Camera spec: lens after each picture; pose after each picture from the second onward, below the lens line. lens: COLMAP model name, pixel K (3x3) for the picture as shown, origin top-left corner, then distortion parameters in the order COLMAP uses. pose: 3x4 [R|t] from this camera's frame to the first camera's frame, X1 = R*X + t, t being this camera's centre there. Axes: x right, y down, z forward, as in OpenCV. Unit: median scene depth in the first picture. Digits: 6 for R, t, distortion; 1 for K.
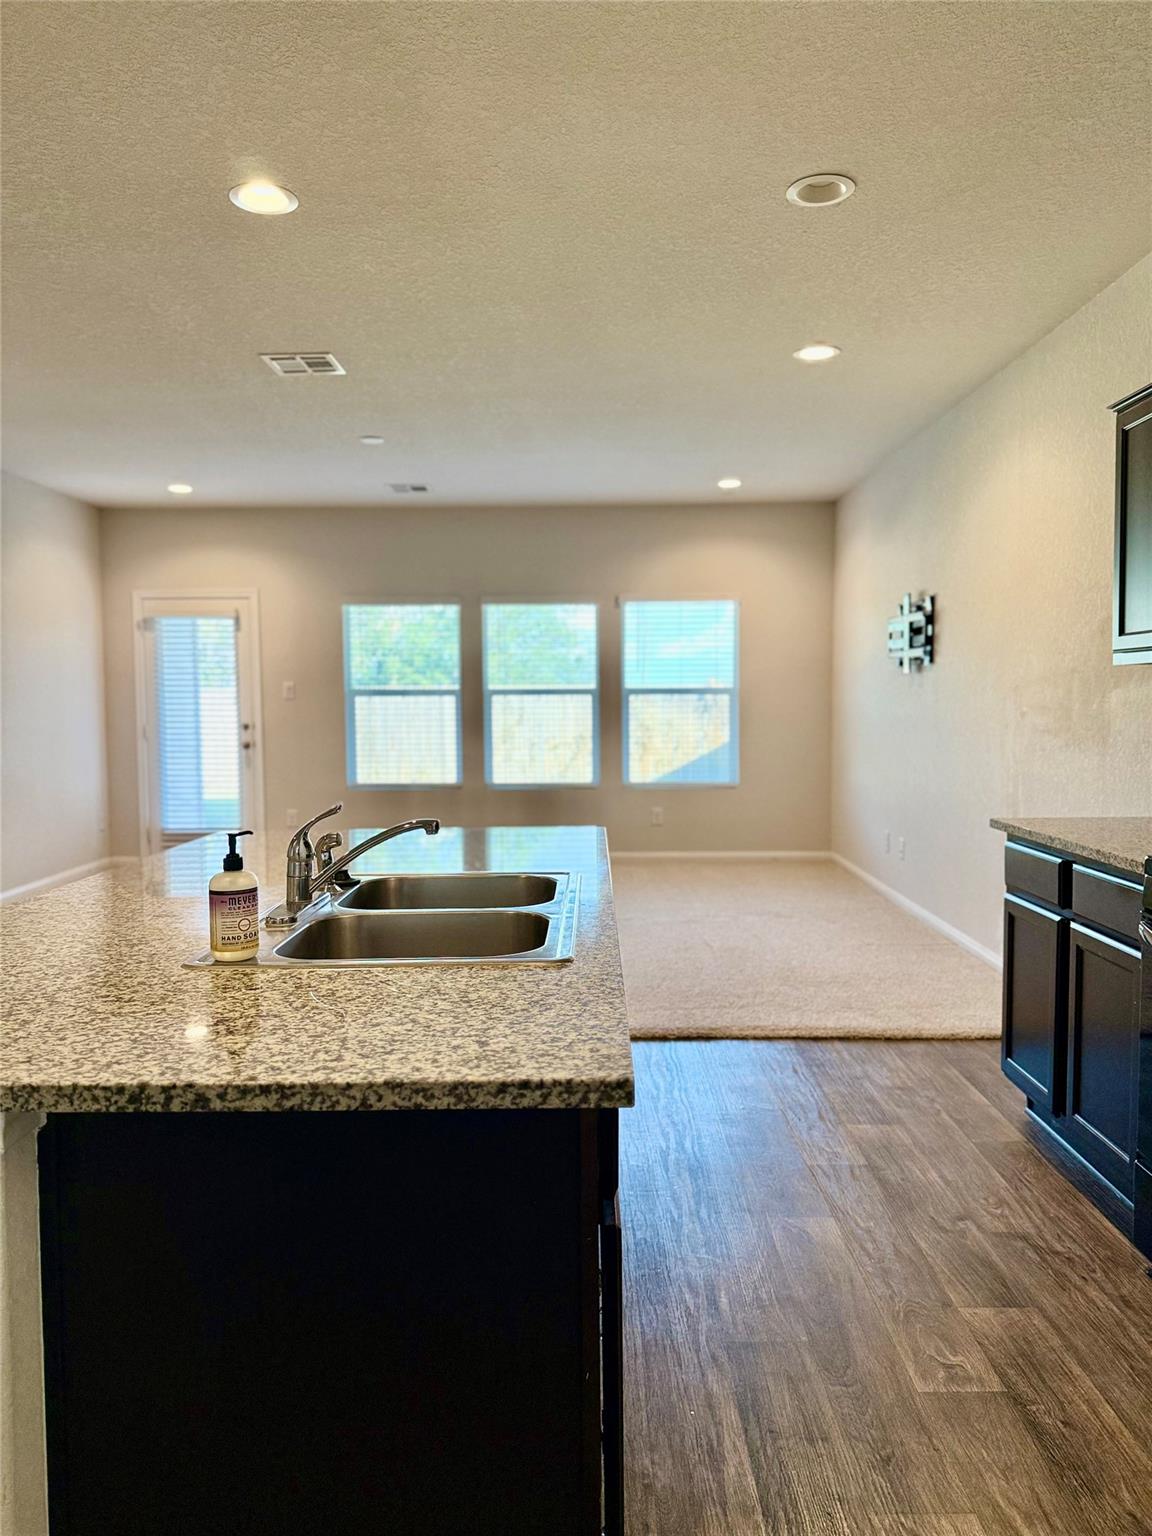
lens RADIAL K [[1104.8, 0, 569.9], [0, 1104.8, 770.5], [0, 0, 1]] dist [0.038081, -0.044910]
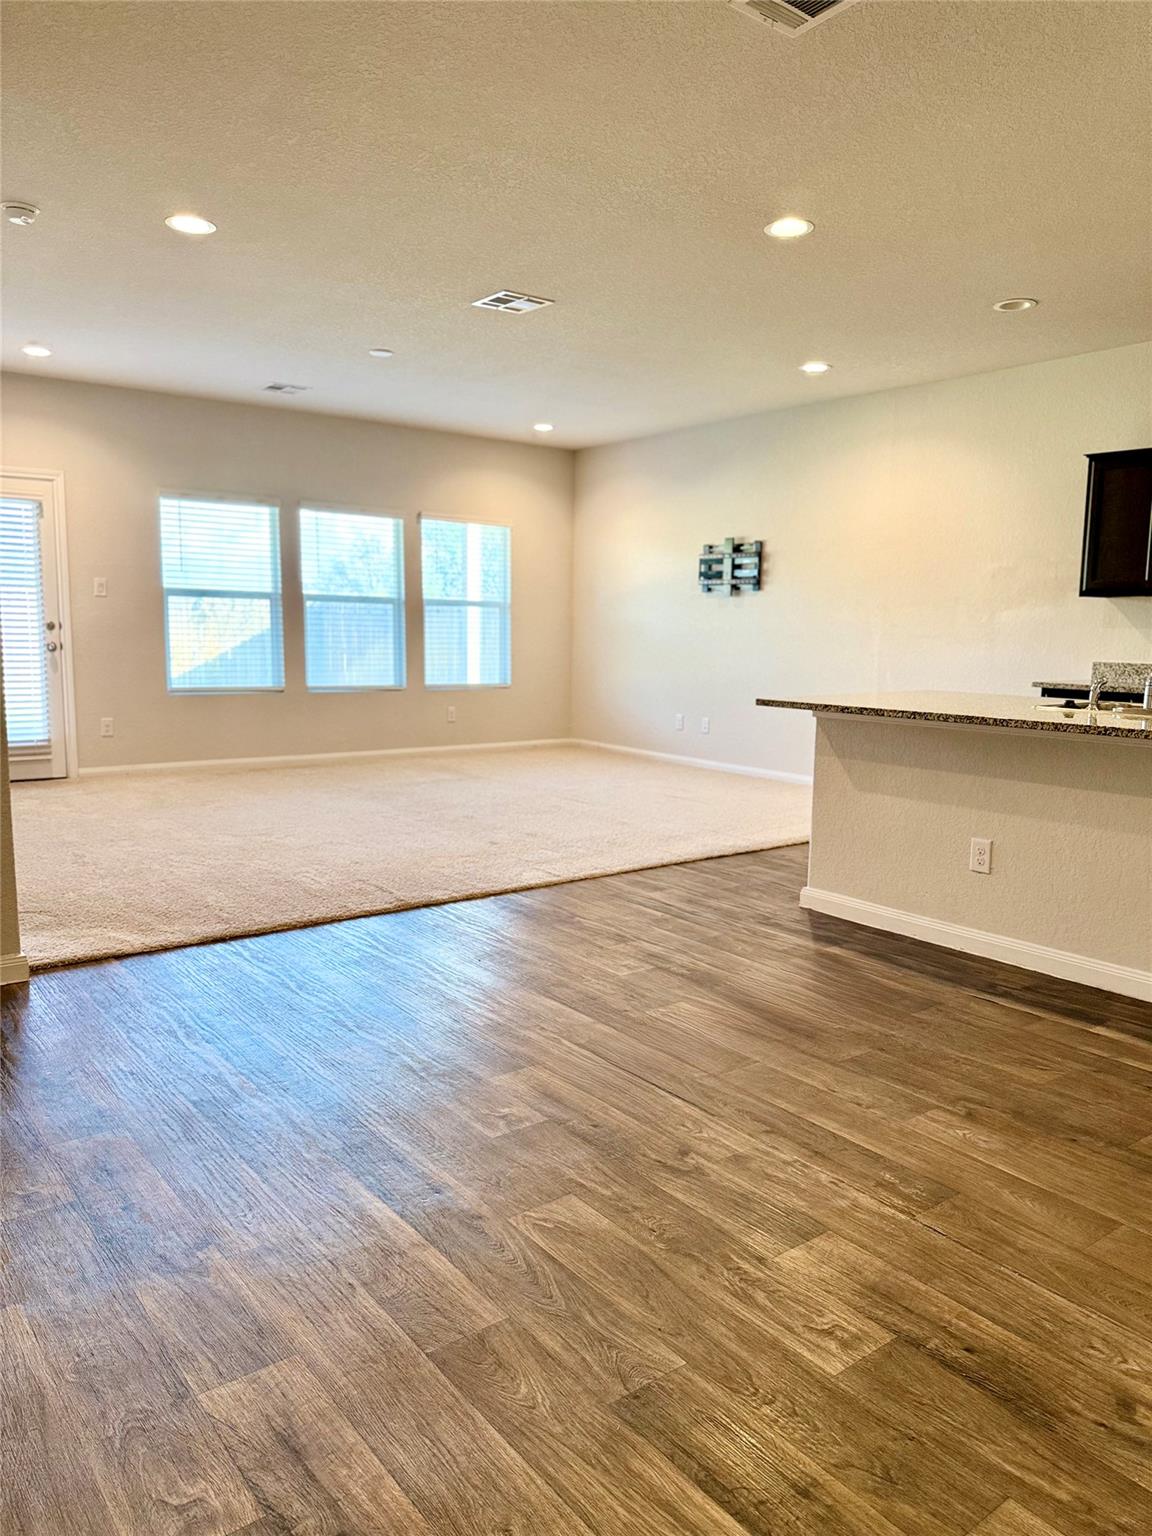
lens RADIAL K [[1104.8, 0, 577.4], [0, 1104.8, 776.3], [0, 0, 1]] dist [0.038081, -0.044910]
pose [[0.775911, -0.065308, 0.627453, -0.532087], [0.009630, 0.995737, 0.091732, 0.002430], [-0.630769, -0.065134, 0.773233, 0.040480]]
